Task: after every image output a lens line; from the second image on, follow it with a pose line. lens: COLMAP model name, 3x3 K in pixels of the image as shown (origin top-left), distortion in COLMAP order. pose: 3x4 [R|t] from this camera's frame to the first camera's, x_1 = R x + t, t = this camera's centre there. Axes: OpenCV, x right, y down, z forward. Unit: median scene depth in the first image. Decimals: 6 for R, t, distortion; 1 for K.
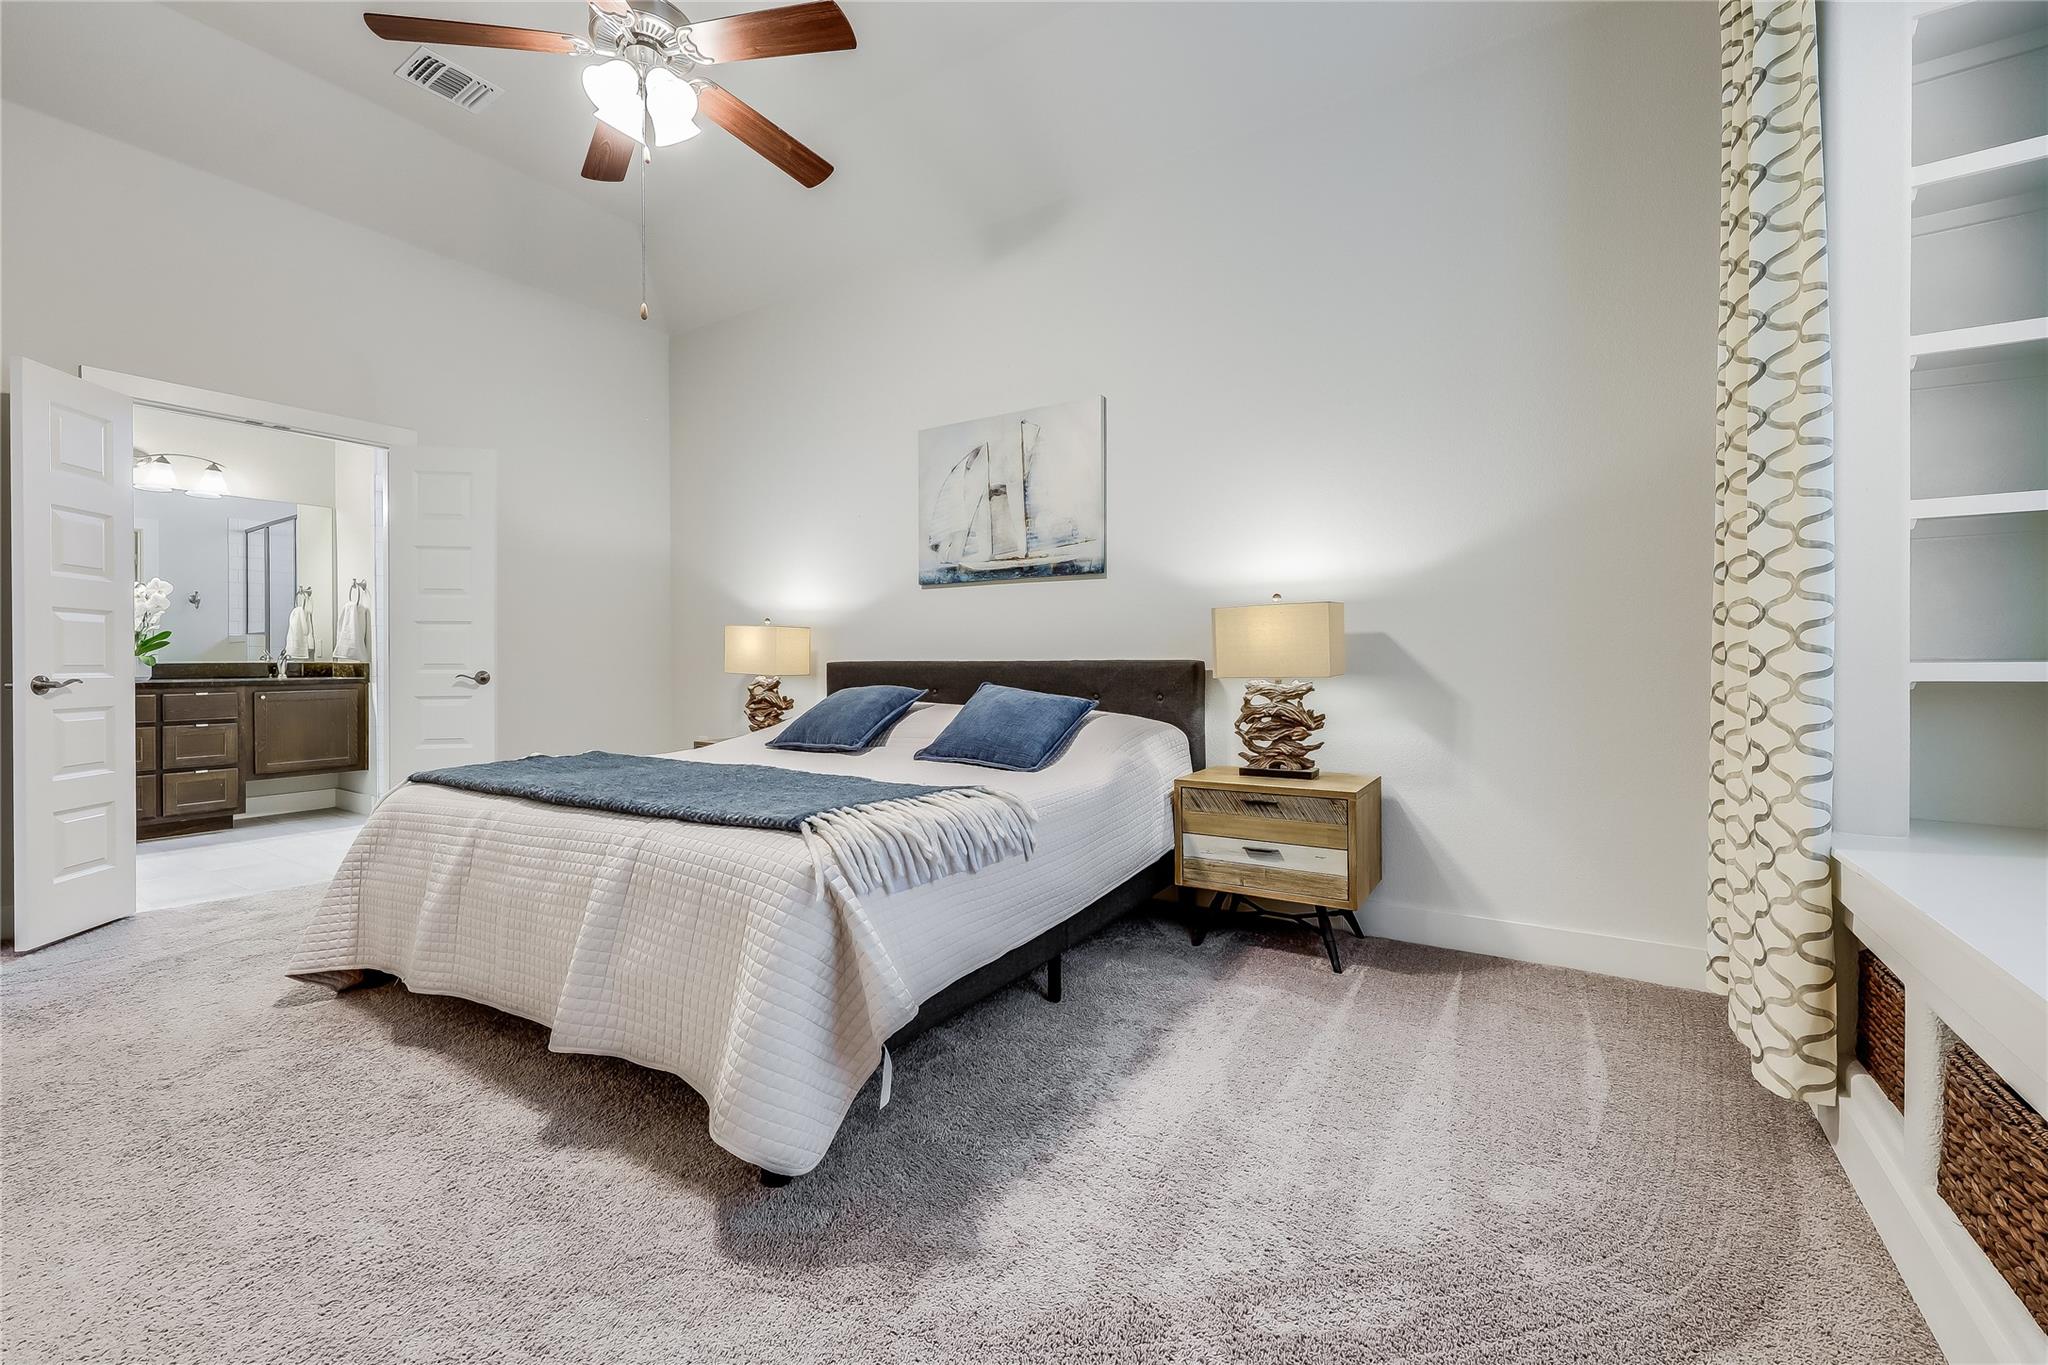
lens RADIAL K [[862.6, 0, 1029.2], [0, 862.6, 648.6], [0, 0, 1]] dist [-0.000140, -0.000116]
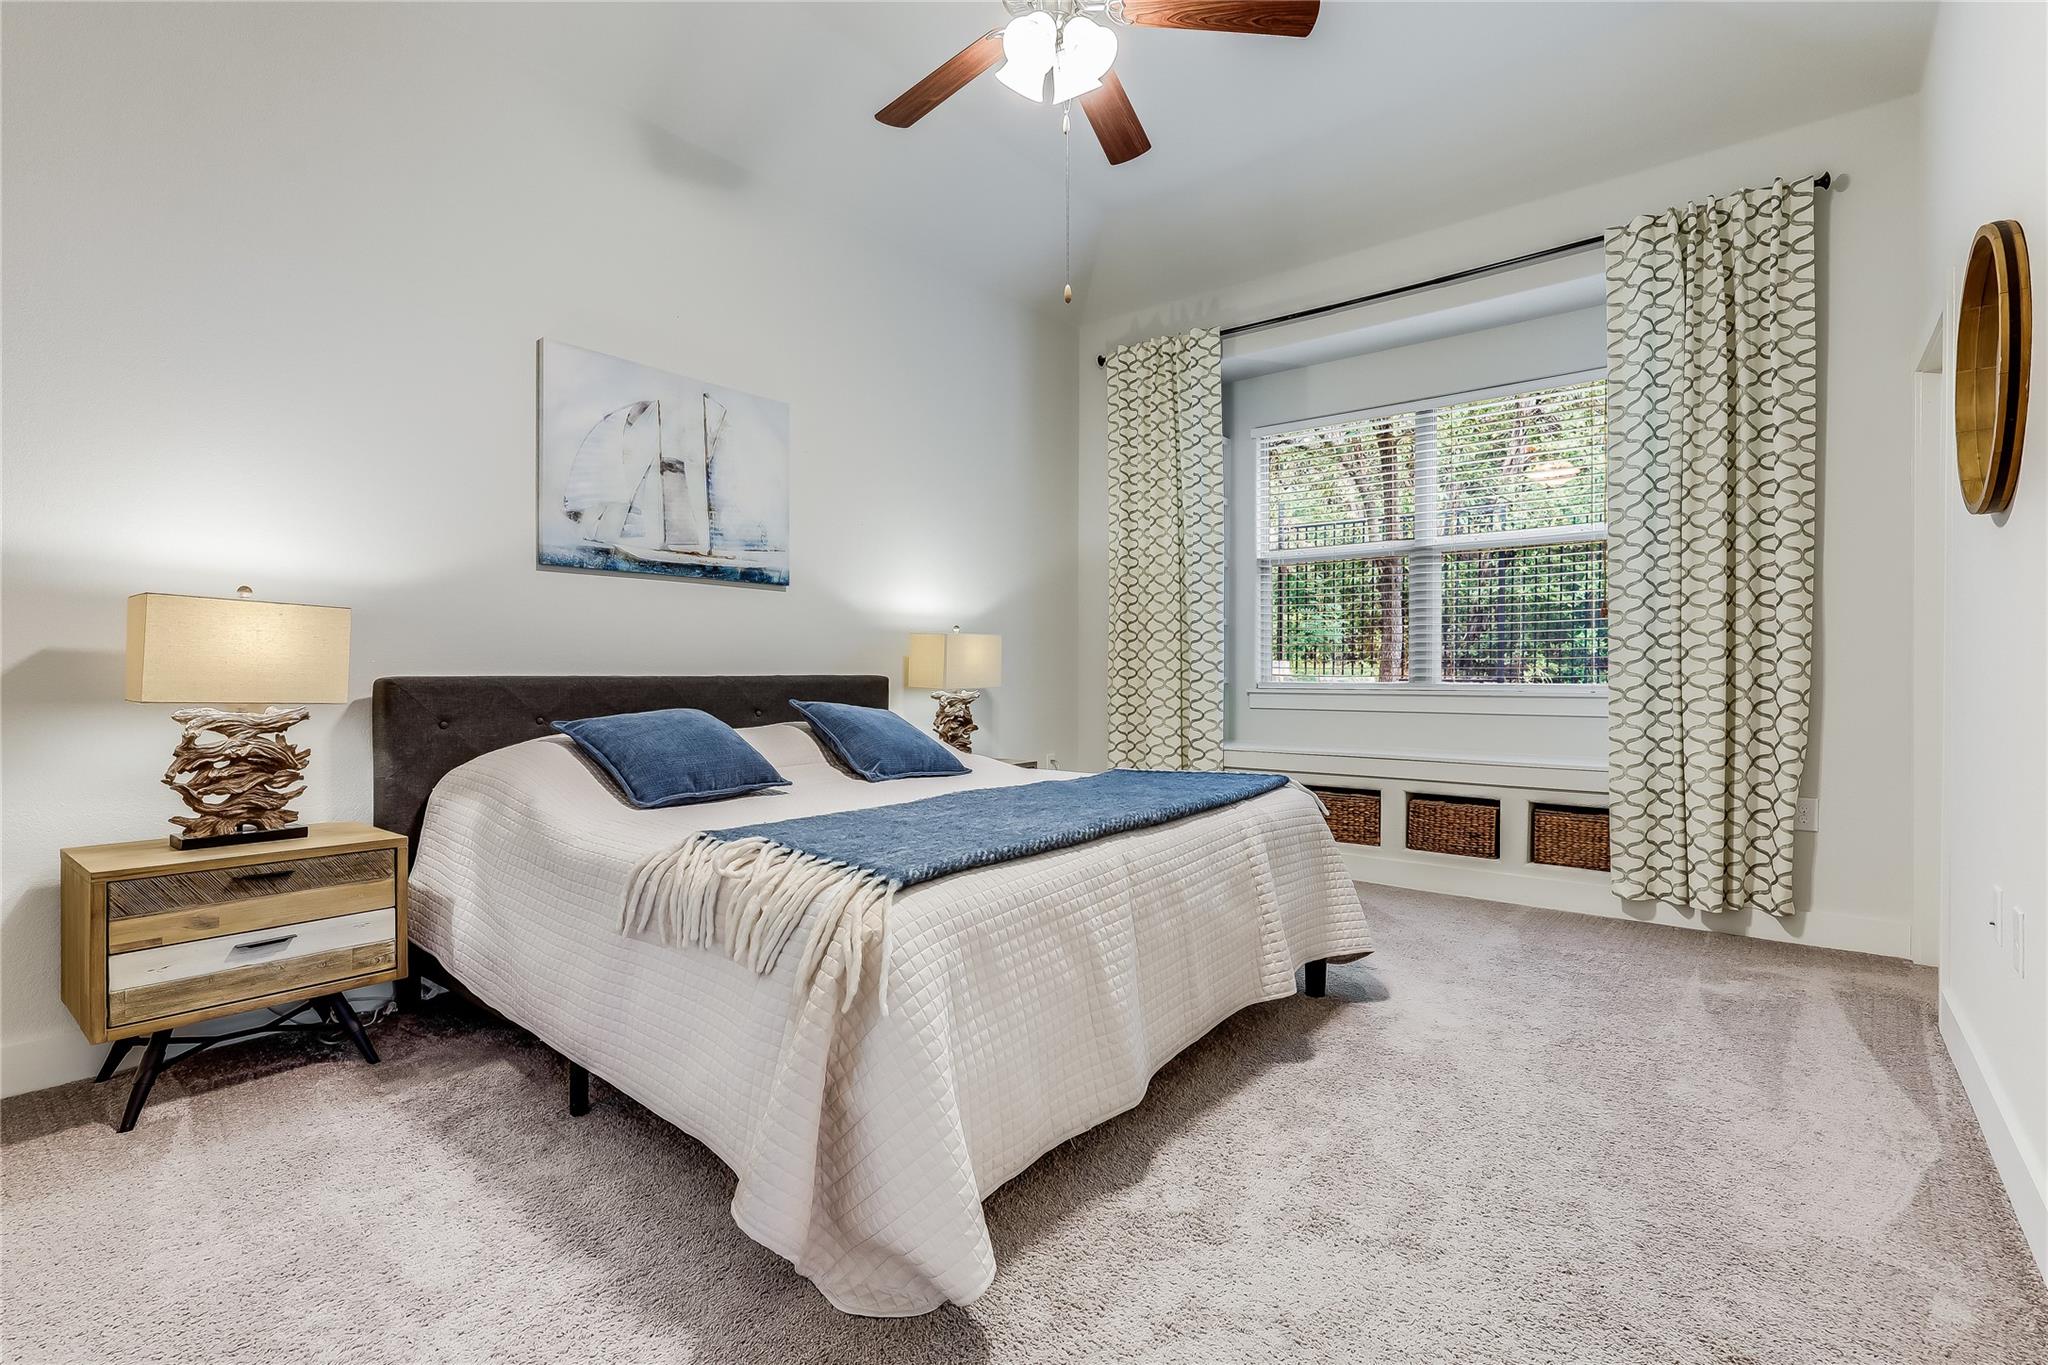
lens RADIAL K [[949.7, 0, 1011.5], [0, 949.7, 675.9], [0, 0, 1]] dist [-0.001348, -0.000141]
pose [[0.124131, 0.008888, 0.992226, -0.856429], [-0.012652, 0.999893, -0.007374, 0.016736], [-0.992185, -0.011639, 0.124231, 0.553321]]
